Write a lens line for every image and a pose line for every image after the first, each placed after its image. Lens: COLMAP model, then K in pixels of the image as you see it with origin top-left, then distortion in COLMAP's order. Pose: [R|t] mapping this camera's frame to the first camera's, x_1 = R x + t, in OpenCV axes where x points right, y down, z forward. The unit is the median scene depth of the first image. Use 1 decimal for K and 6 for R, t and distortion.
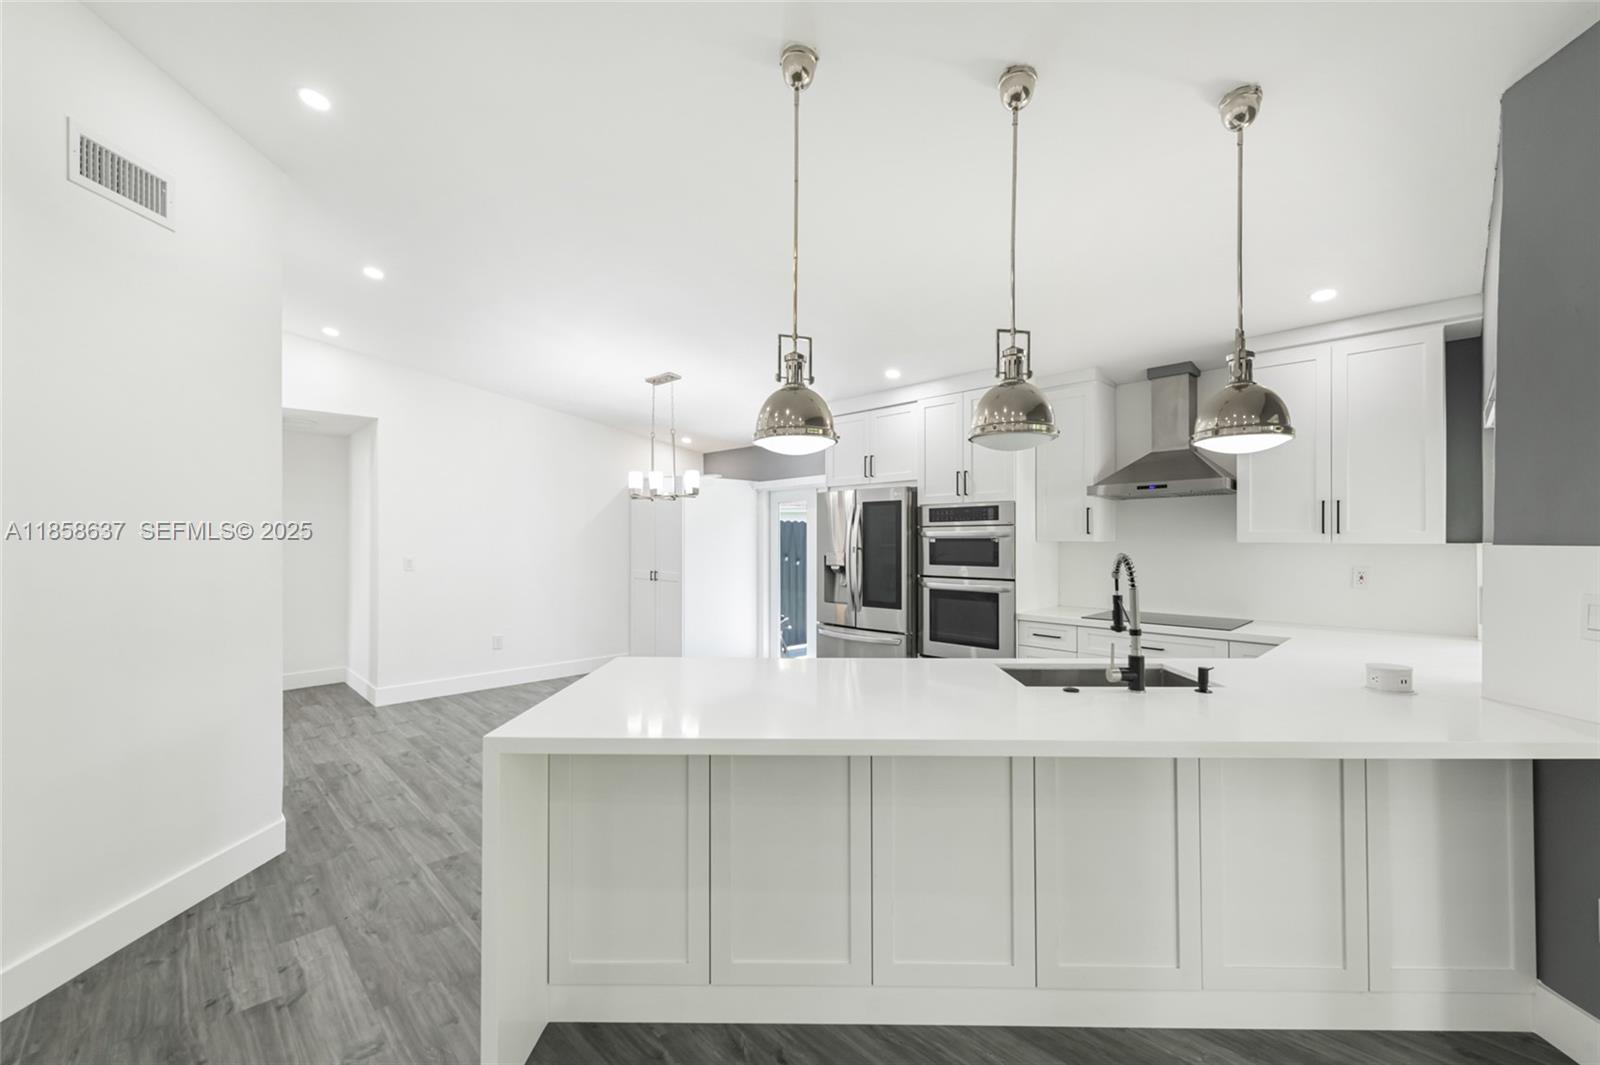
lens RADIAL K [[644.3, 0, 806.2], [0, 644.3, 537.8], [0, 0, 1]] dist [0.004088, -0.001997]
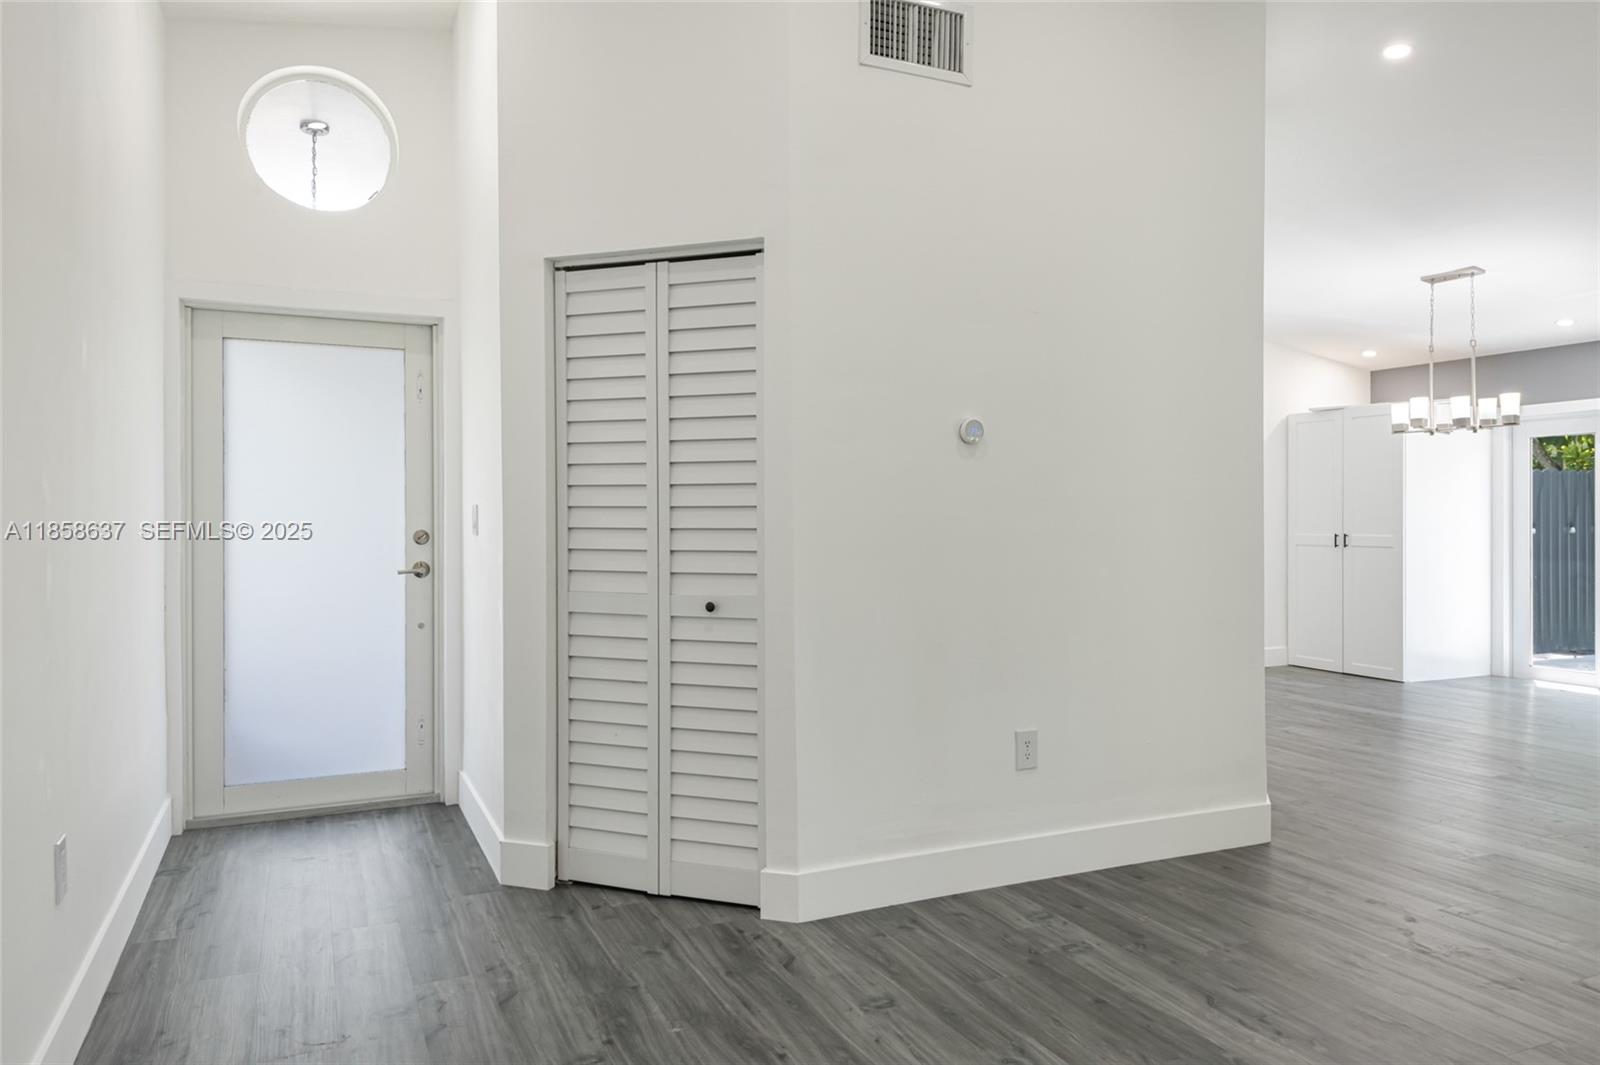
lens RADIAL K [[1073.6, 0, 802.2], [0, 1073.6, 540.8], [0, 0, 1]] dist [0.032095, -0.004782]
pose [[0.931410, 0.007496, -0.363894, -0.531404], [0.001290, 0.999714, 0.023896, 0.042202], [0.363969, -0.022726, 0.931134, -0.558096]]
